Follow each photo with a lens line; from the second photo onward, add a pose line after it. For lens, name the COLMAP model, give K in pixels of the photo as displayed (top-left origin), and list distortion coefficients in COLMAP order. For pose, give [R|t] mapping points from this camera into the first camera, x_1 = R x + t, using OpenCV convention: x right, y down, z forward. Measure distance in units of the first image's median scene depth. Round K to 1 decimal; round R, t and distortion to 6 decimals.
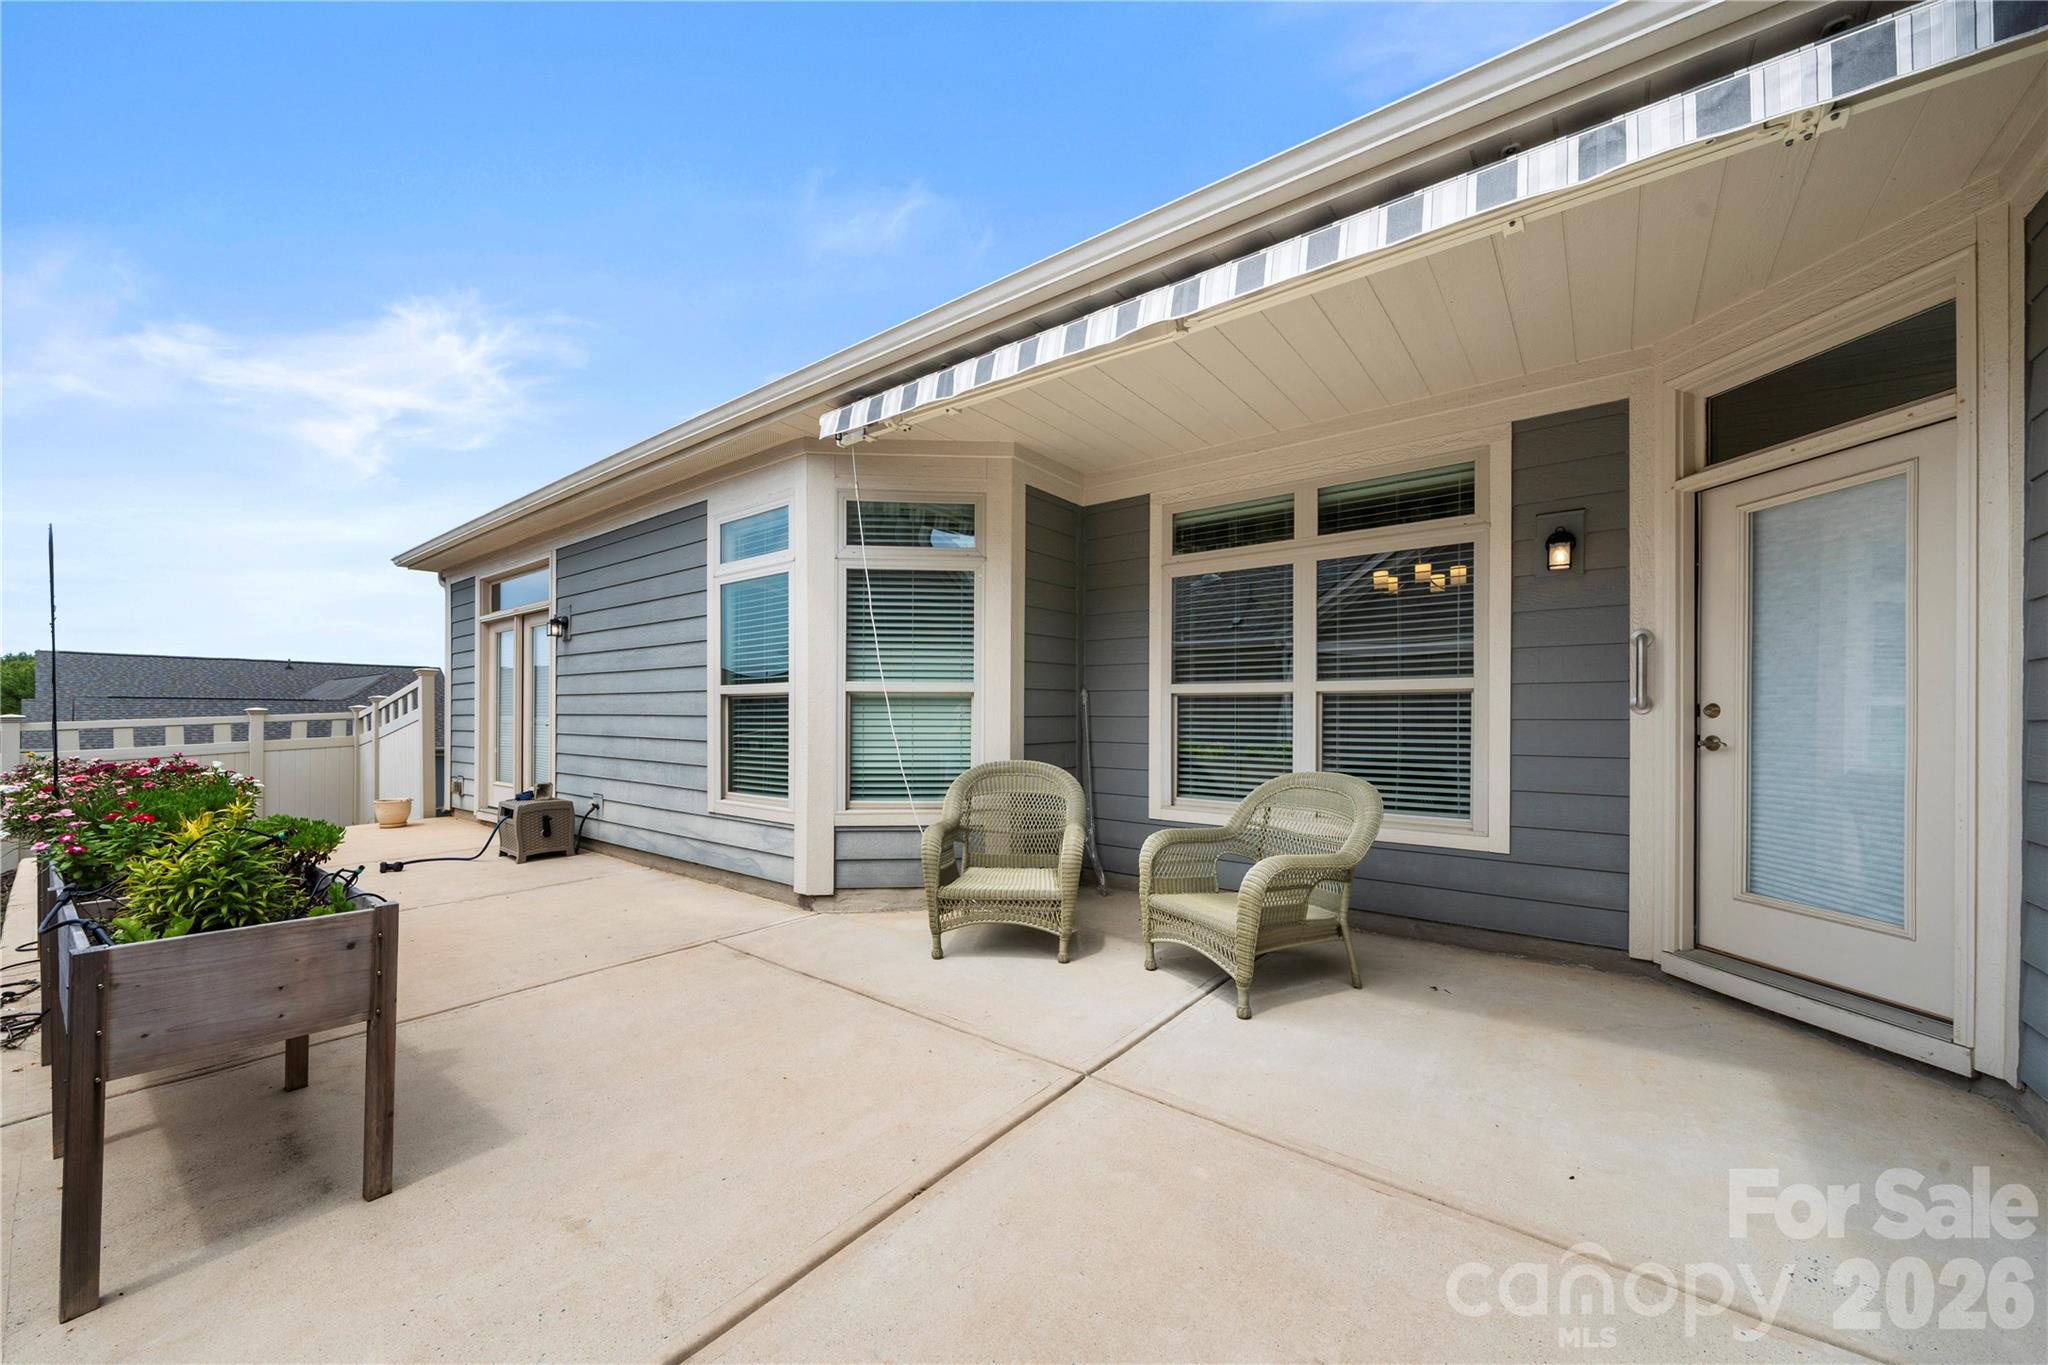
lens RADIAL K [[773.0, 0, 982.7], [0, 773.0, 717.3], [0, 0, 1]] dist [0.002304, 0.000064]
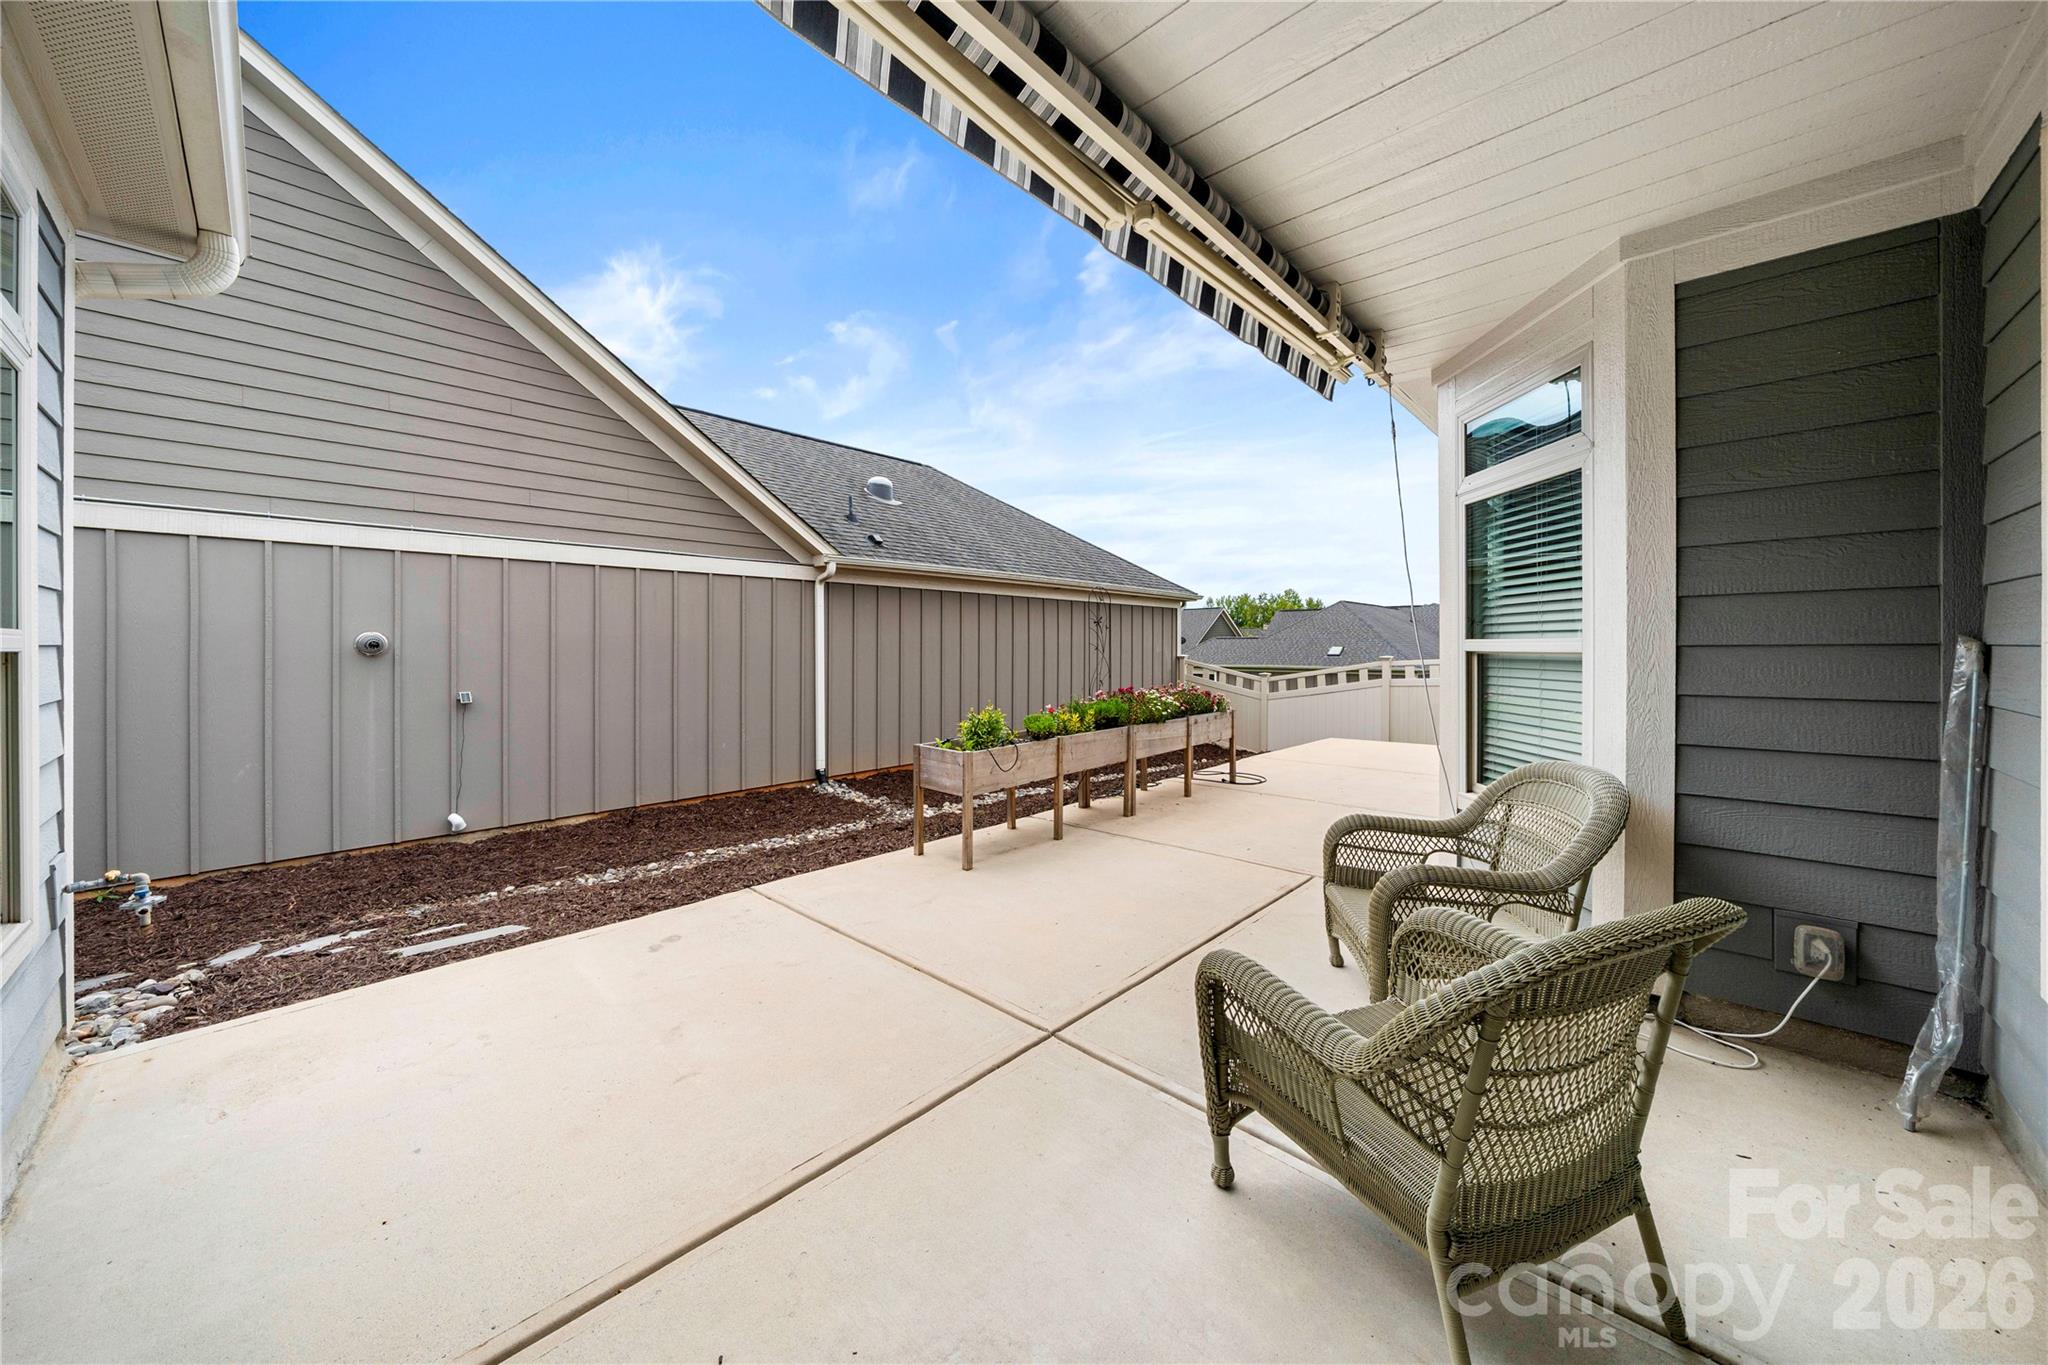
lens RADIAL K [[691.1, 0, 1018.7], [0, 691.1, 648.5], [0, 0, 1]] dist [-0.001556, 0.000077]
pose [[-0.073518, -0.005392, -0.997279, 0.602304], [0.003567, 0.999978, -0.005669, -0.034065], [0.997287, -0.003974, -0.073498, 0.569330]]
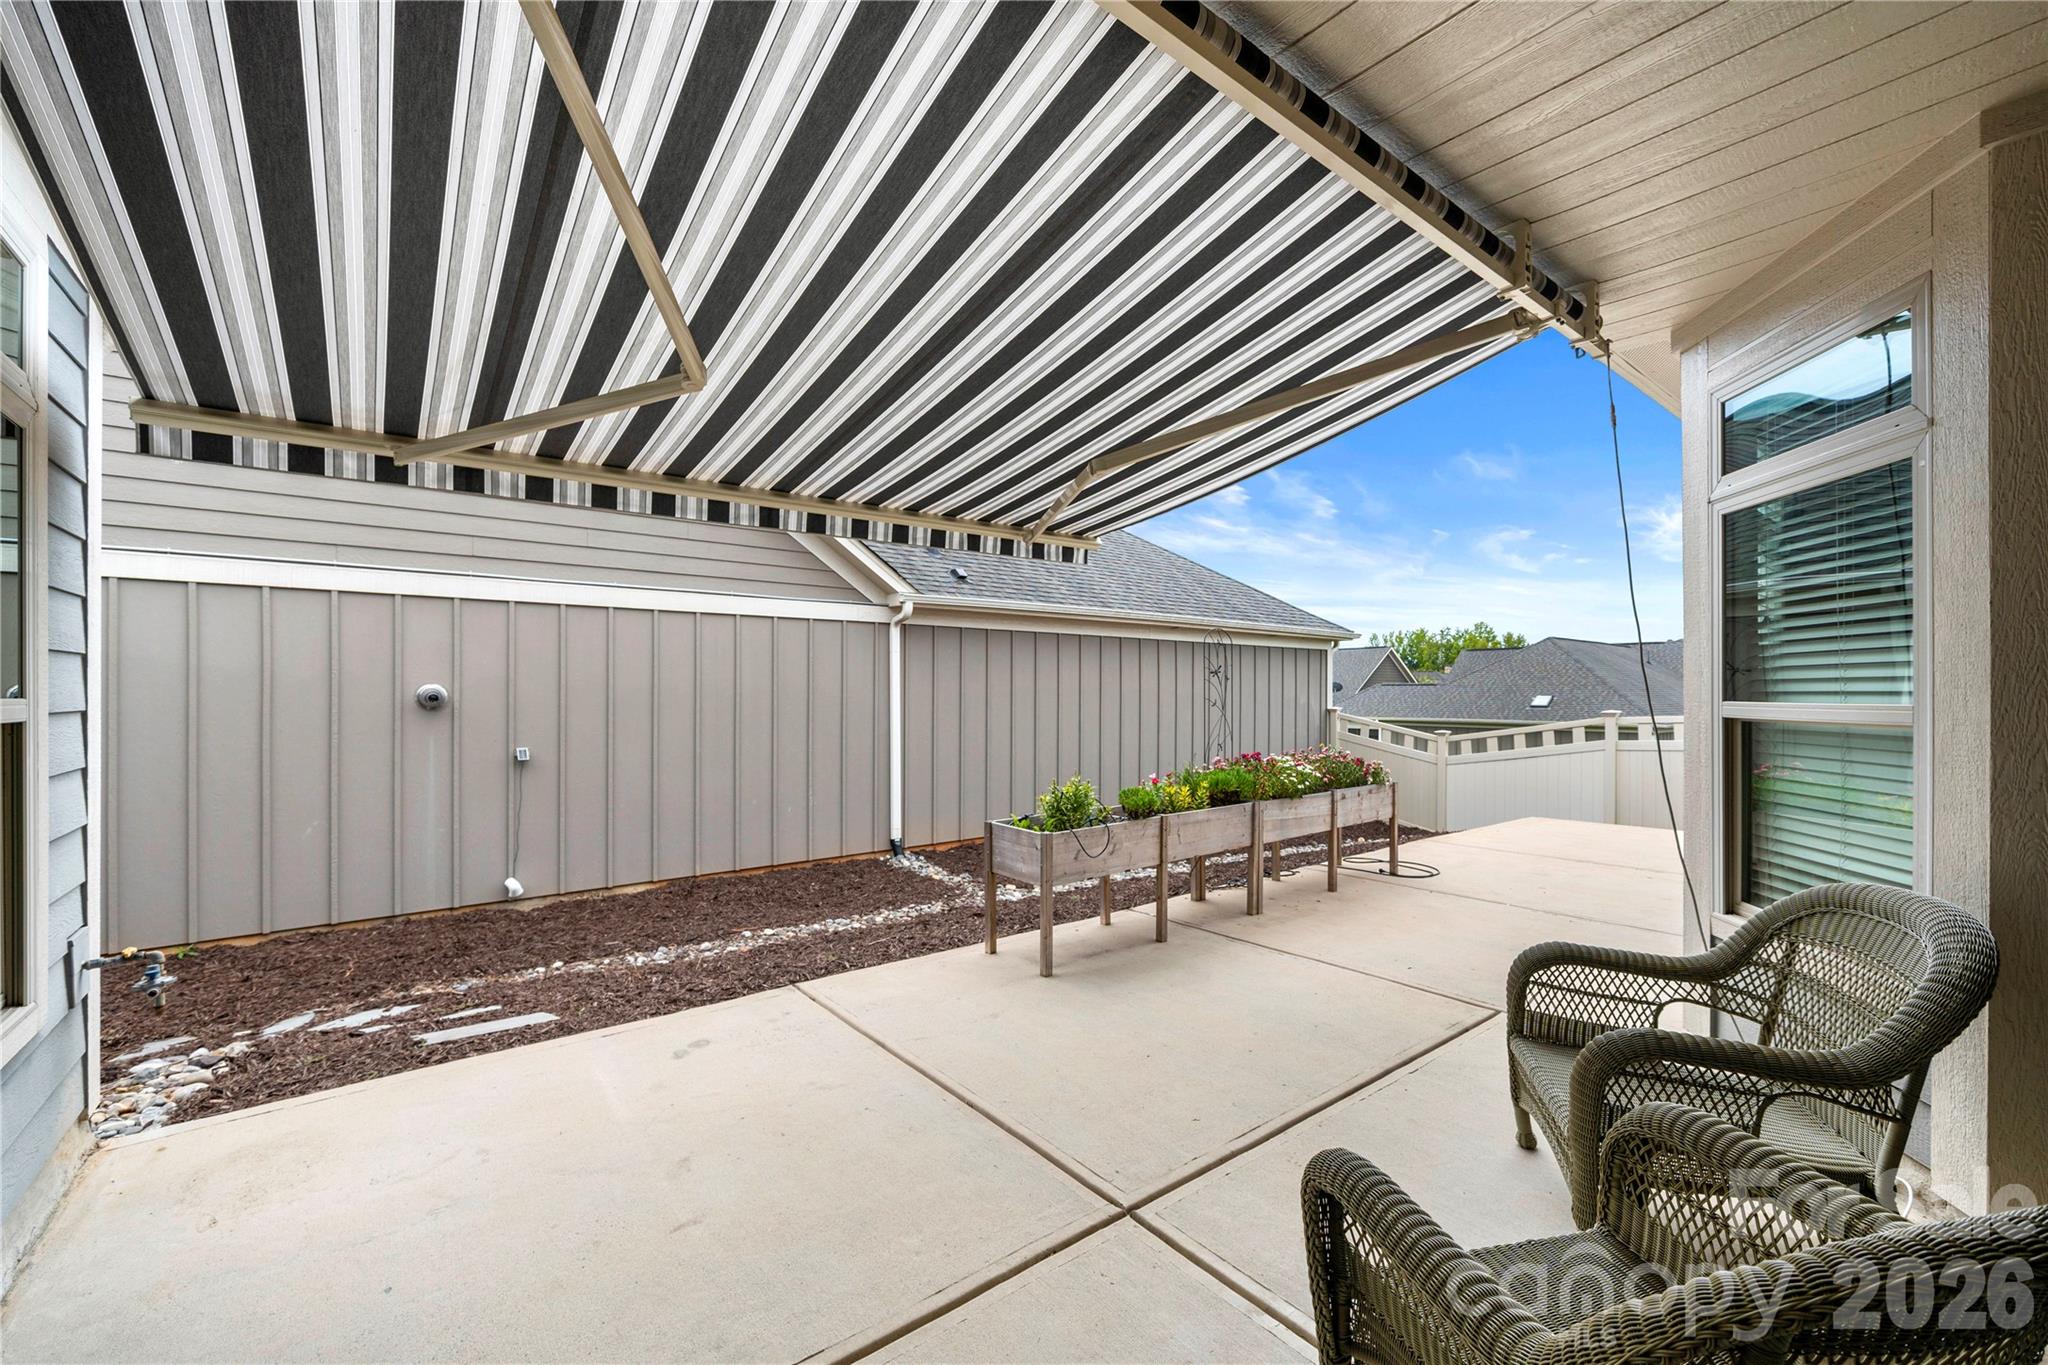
lens RADIAL K [[791.6, 0, 1026.3], [0, 791.6, 689.8], [0, 0, 1]] dist [0.002288, -0.000604]
pose [[-0.223453, -0.007507, -0.974686, 0.546459], [0.001615, 0.999966, -0.008071, -0.051345], [0.974713, -0.003377, -0.223433, 0.604549]]
